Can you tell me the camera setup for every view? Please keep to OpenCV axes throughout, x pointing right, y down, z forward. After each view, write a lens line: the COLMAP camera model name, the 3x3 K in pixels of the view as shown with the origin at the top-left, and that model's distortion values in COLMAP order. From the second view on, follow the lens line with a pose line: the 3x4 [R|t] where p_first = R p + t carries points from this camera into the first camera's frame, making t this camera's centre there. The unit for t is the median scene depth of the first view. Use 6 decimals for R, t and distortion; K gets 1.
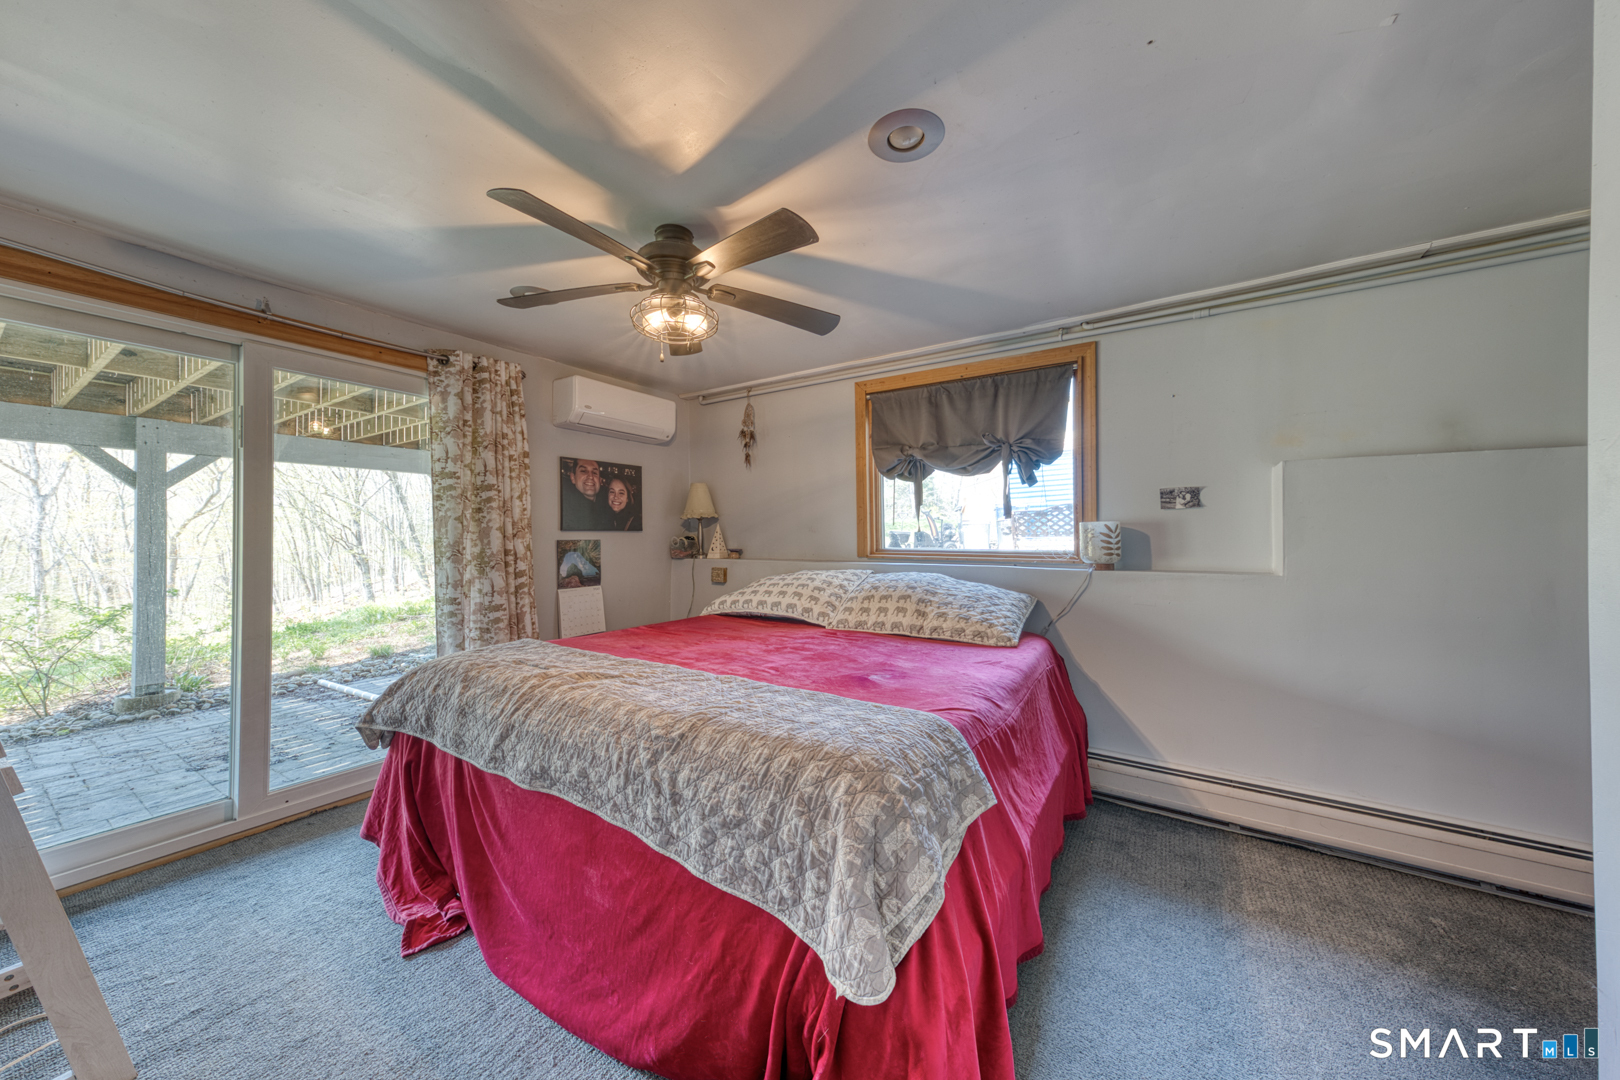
lens RADIAL K [[556.0, 0, 802.6], [0, 556.0, 535.5], [0, 0, 1]] dist [0.022841, -0.000944]
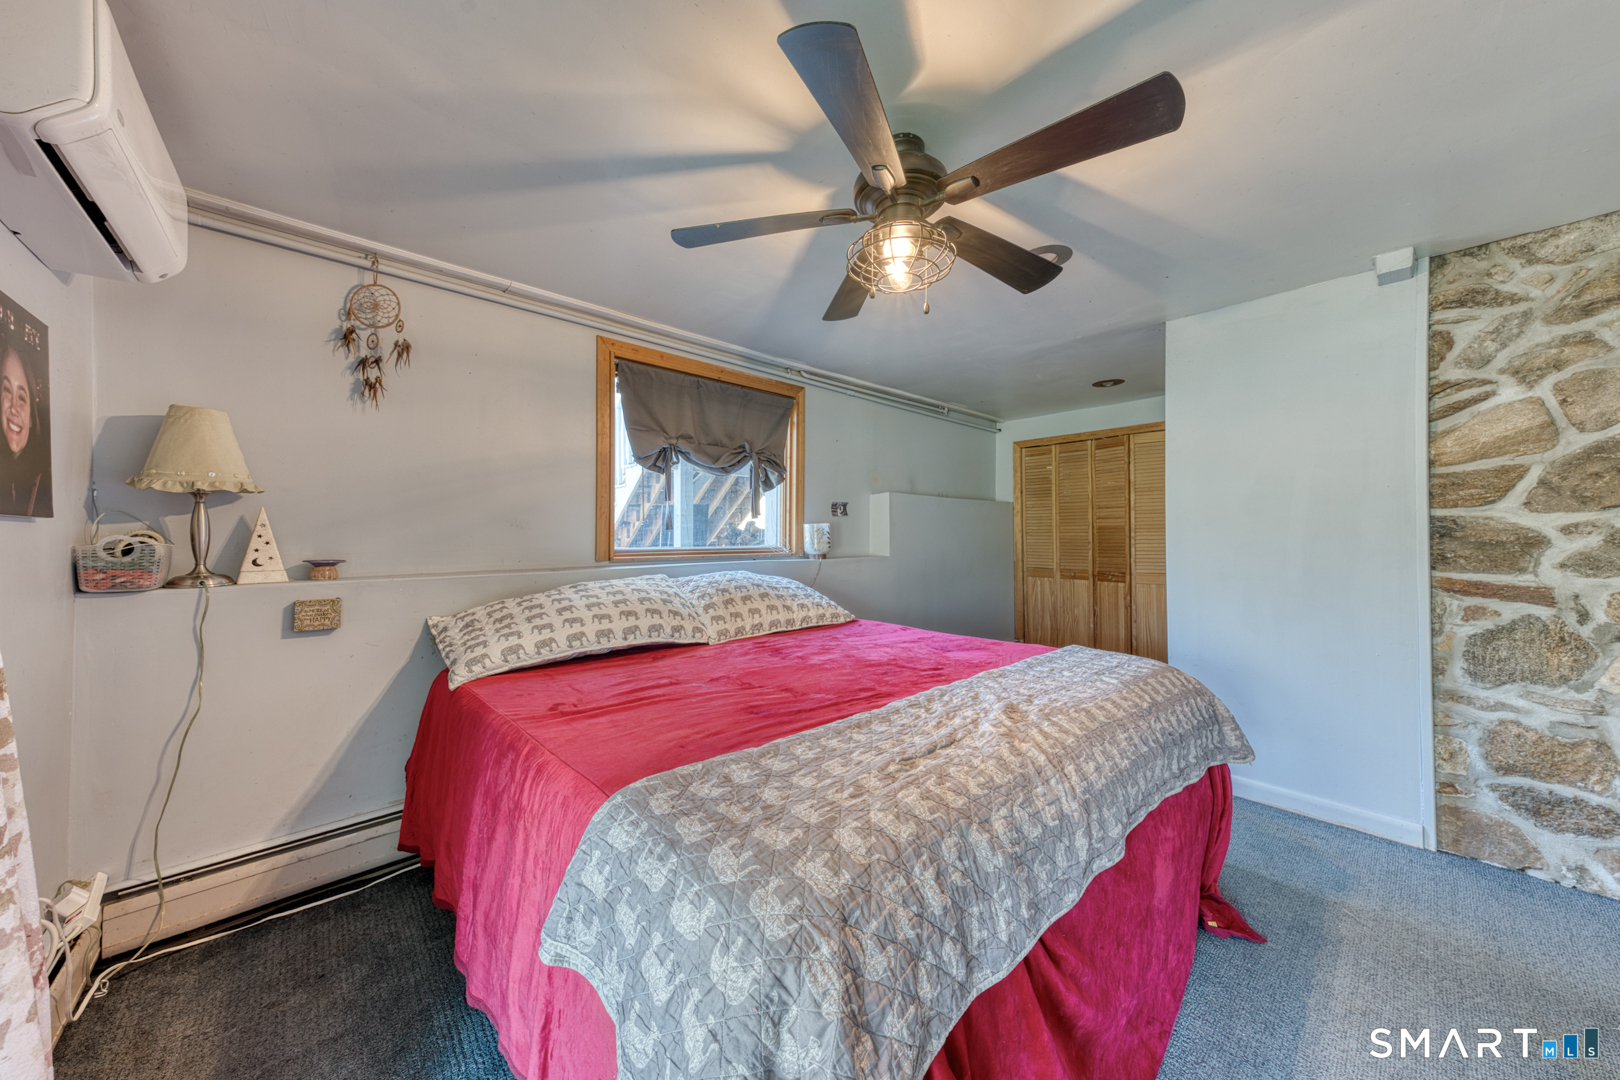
lens RADIAL K [[556.0, 0, 799.0], [0, 556.0, 535.6], [0, 0, 1]] dist [0.022841, -0.000944]
pose [[0.244818, 0.000566, 0.969569, -0.591453], [0.002572, 0.999996, -0.001234, 0.004703], [-0.969566, 0.002796, 0.244815, 0.541596]]
